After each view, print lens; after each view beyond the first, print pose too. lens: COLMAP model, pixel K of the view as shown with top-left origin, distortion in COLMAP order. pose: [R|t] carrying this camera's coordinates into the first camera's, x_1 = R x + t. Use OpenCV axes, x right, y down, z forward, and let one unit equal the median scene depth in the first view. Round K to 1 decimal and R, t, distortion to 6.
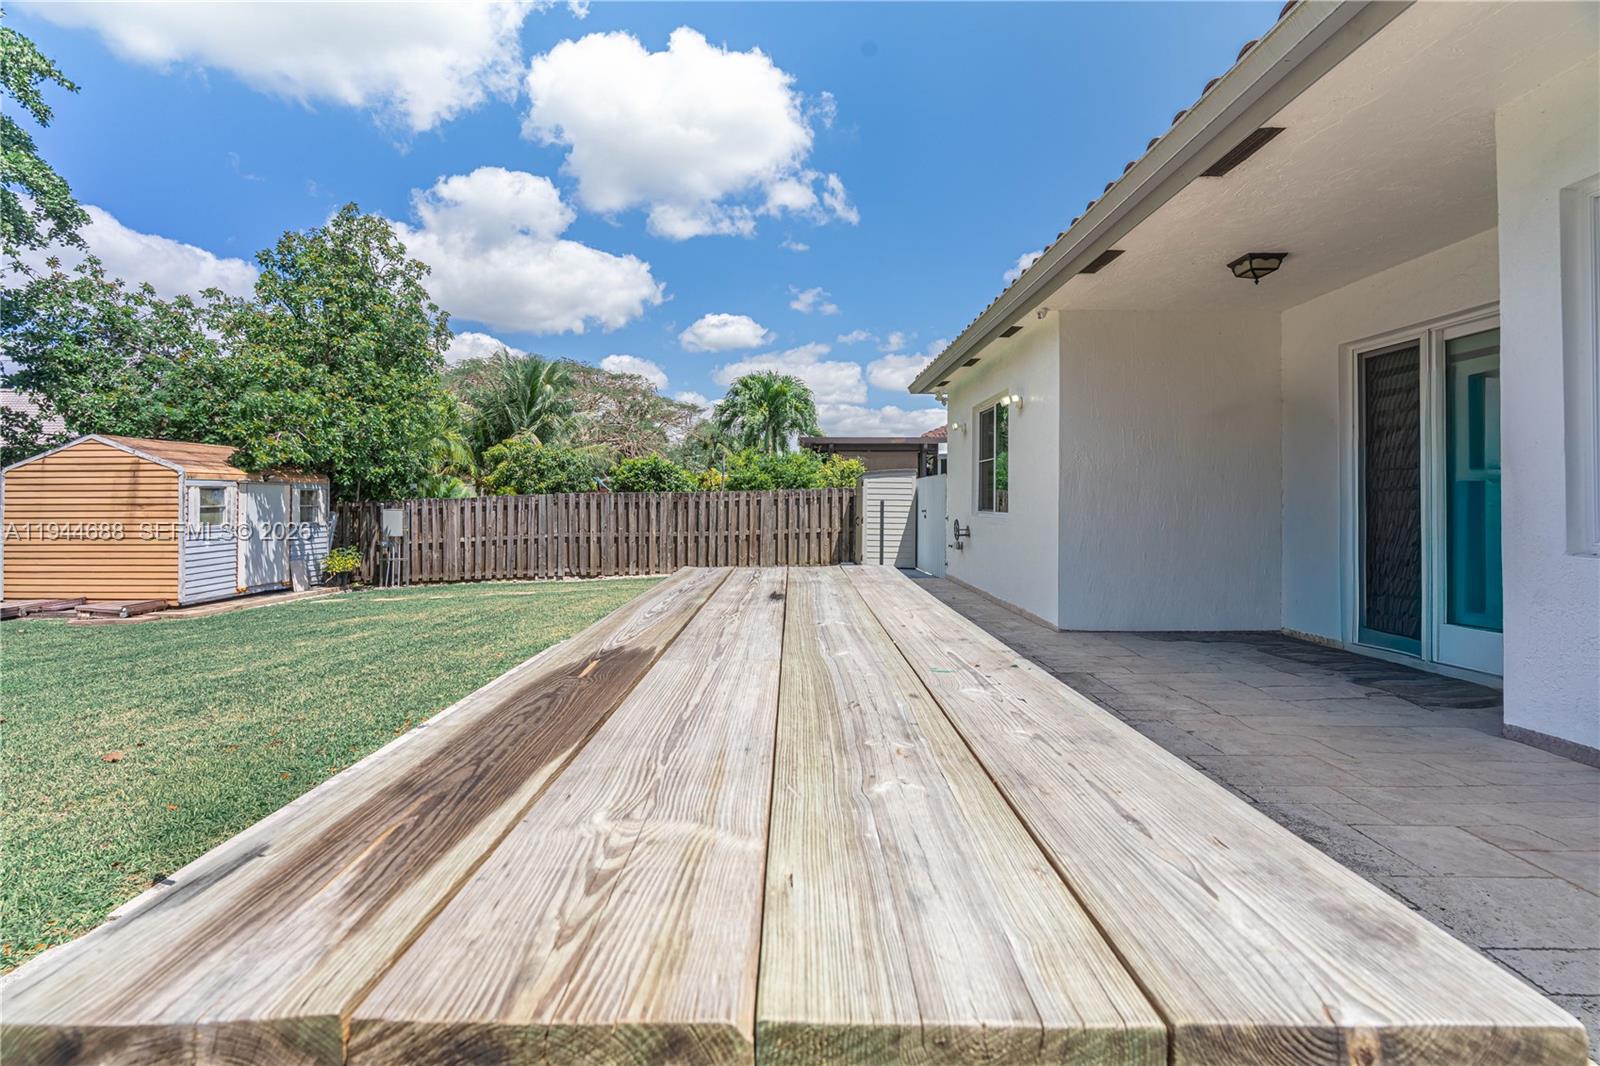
lens RADIAL K [[770.5, 0, 803.4], [0, 770.5, 516.5], [0, 0, 1]] dist [-0.000628, 0.001949]
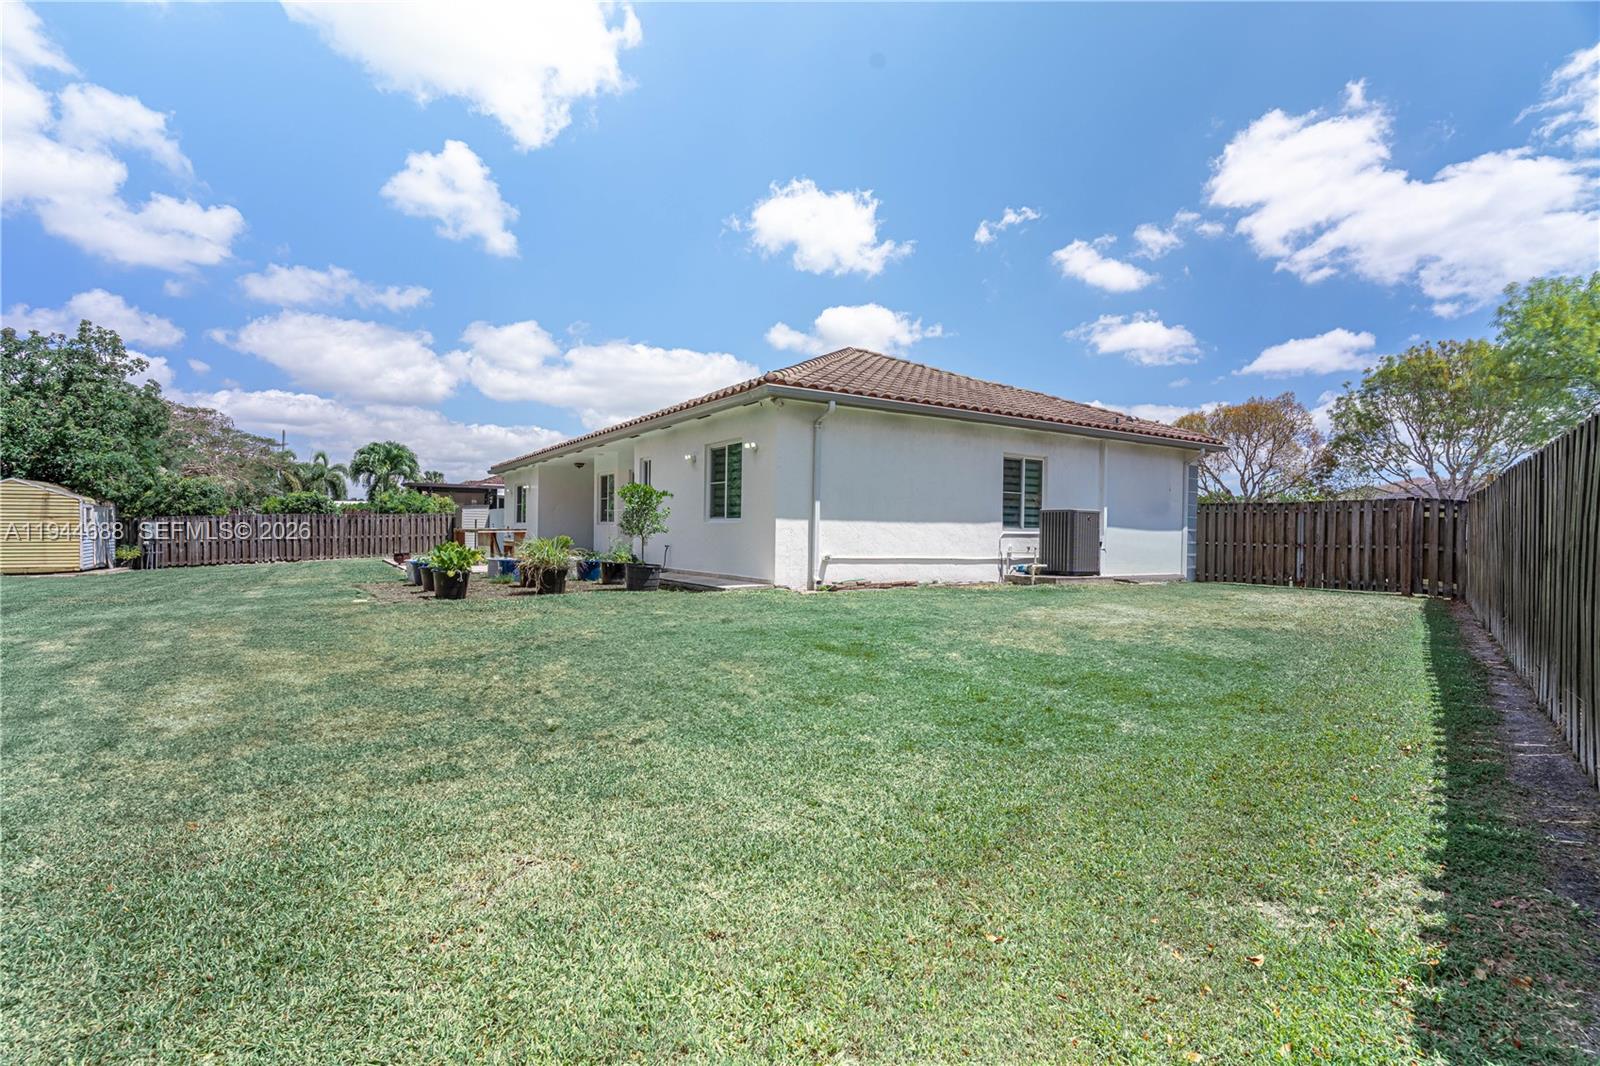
lens RADIAL K [[770.5, 0, 785.7], [0, 770.5, 533.4], [0, 0, 1]] dist [-0.000628, 0.001949]
pose [[0.856472, 0.001797, 0.516190, -0.220559], [0.005472, 0.999906, -0.012559, 0.042429], [-0.516164, 0.013581, 0.856382, -1.100043]]
